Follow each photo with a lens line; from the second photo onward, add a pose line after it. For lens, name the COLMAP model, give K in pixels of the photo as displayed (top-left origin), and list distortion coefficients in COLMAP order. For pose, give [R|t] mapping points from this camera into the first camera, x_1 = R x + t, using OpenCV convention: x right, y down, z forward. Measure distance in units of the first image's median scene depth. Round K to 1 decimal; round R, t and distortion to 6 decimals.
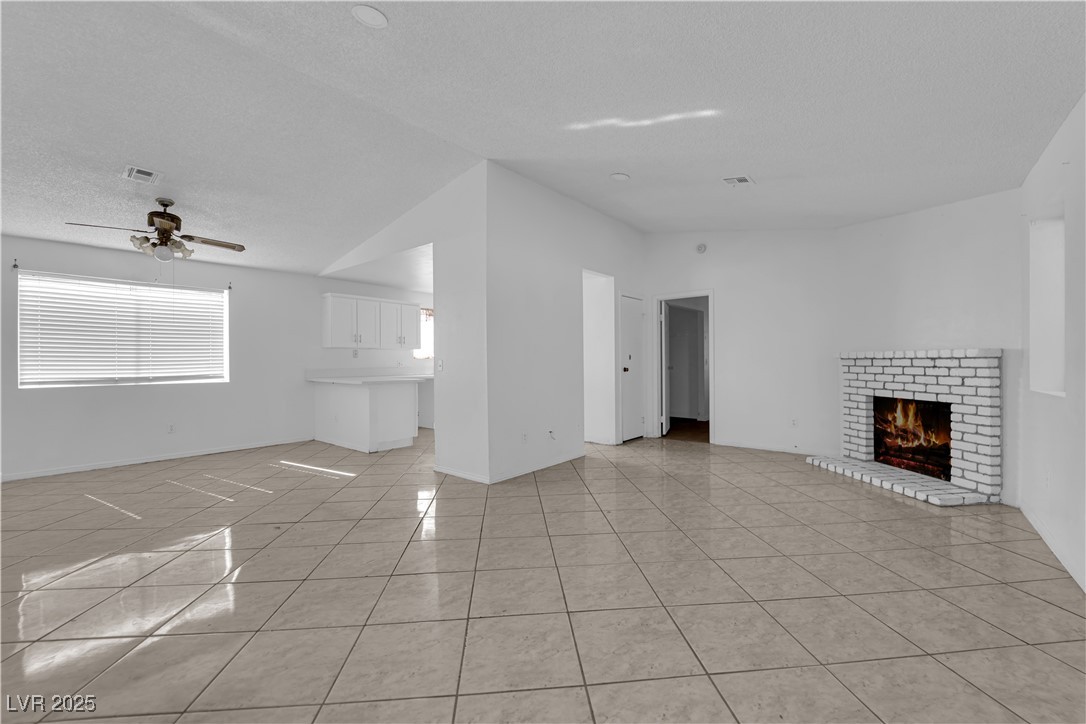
lens RADIAL K [[441.1, 0, 544.8], [0, 441.1, 363.2], [0, 0, 1]] dist [-0.011269, -0.001452]
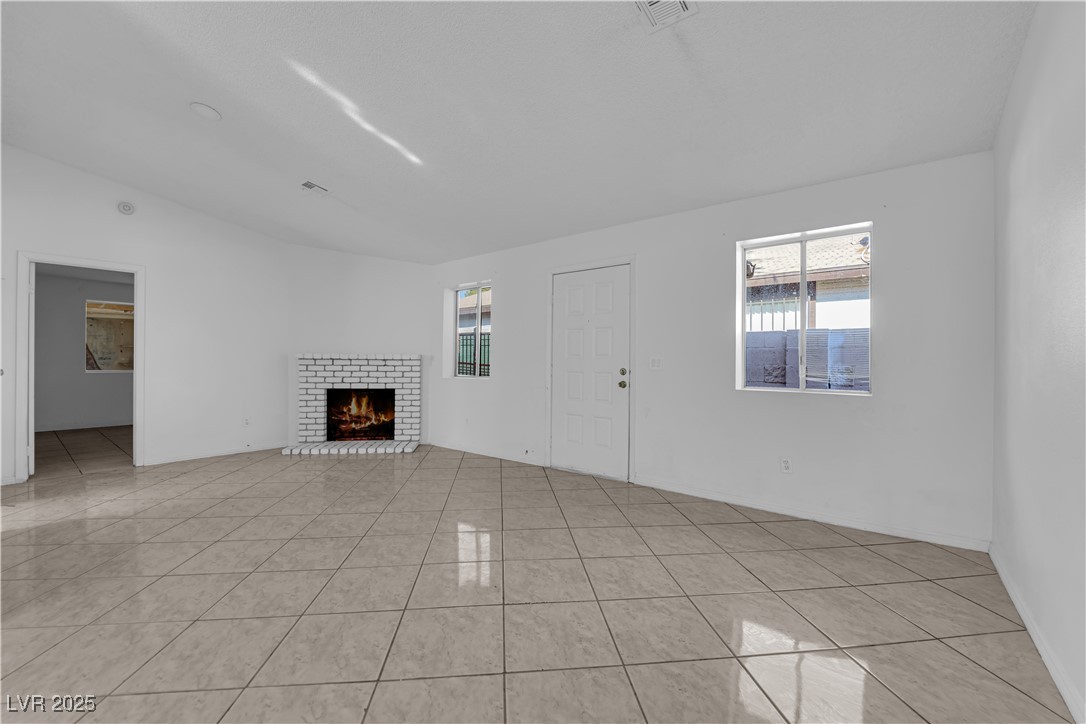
lens RADIAL K [[441.1, 0, 548.0], [0, 441.1, 363.4], [0, 0, 1]] dist [-0.011269, -0.001452]
pose [[-0.020978, 0.002088, 0.999778, -0.577126], [-0.002266, 0.999995, -0.002136, 0.003168], [-0.999777, -0.002311, -0.020973, 0.432192]]
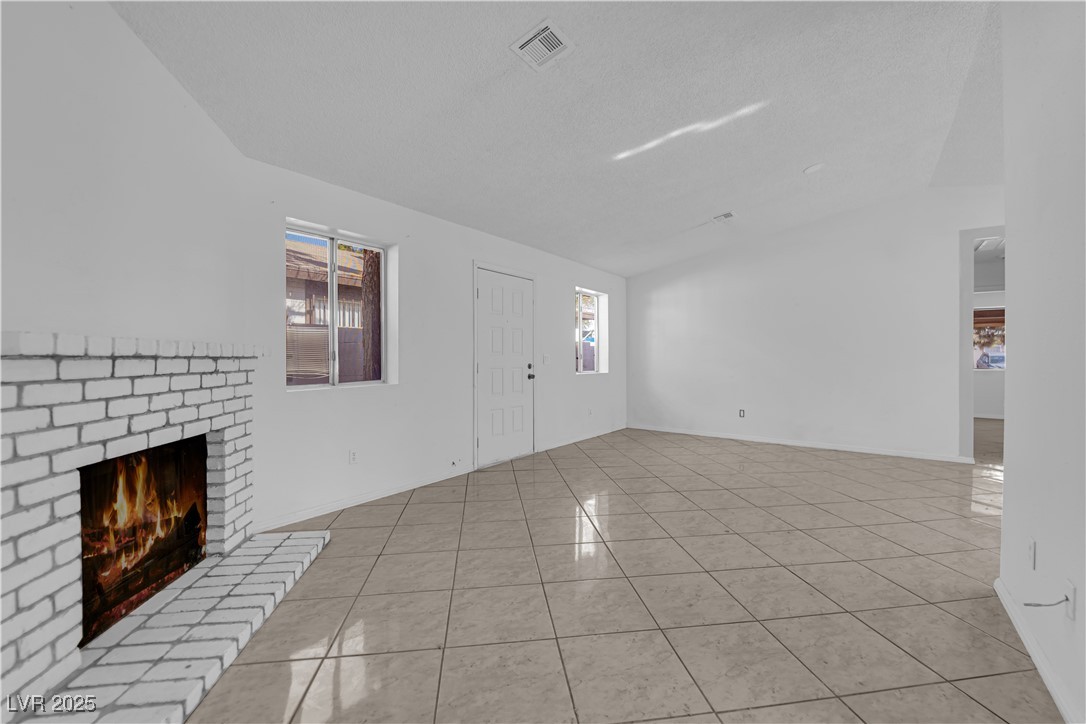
lens RADIAL K [[441.1, 0, 547.1], [0, 441.1, 361.9], [0, 0, 1]] dist [-0.011269, -0.001452]
pose [[-0.998290, 0.010886, -0.057431, 0.438758], [0.010165, 0.999866, 0.012843, -0.008107], [0.057563, 0.012238, -0.998267, 1.477060]]
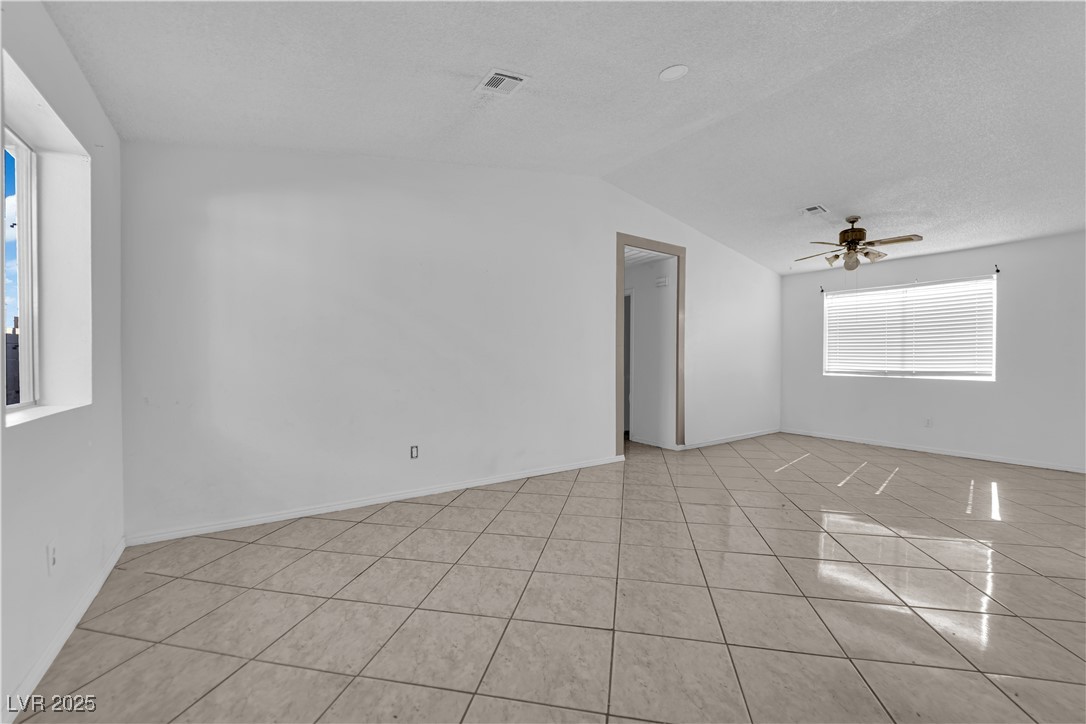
lens RADIAL K [[441.1, 0, 548.8], [0, 441.1, 362.6], [0, 0, 1]] dist [-0.011269, -0.001452]
pose [[-0.271959, 0.017301, -0.962153, 0.466847], [-0.005879, 0.999790, 0.019640, -0.006941], [0.962291, 0.010998, -0.271801, 0.535598]]
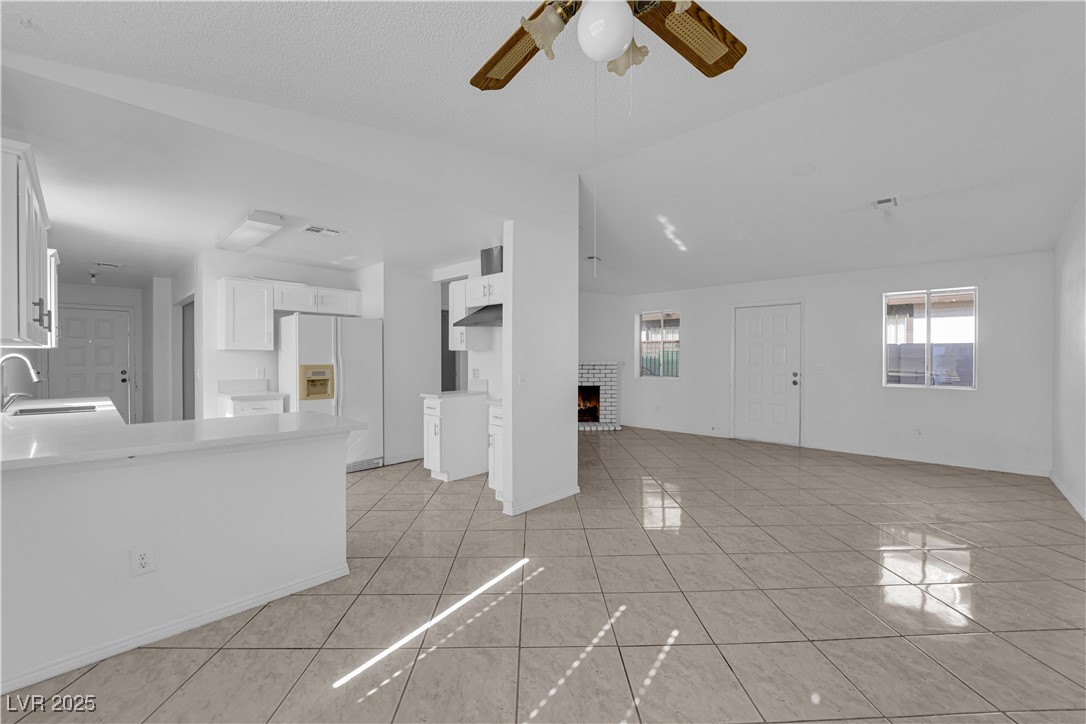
lens RADIAL K [[441.1, 0, 548.4], [0, 441.1, 360.8], [0, 0, 1]] dist [-0.011269, -0.001452]
pose [[0.056700, -0.001459, 0.998390, -1.144432], [0.004725, 0.999988, 0.001193, -0.032773], [-0.998380, 0.004650, 0.056706, 1.004408]]
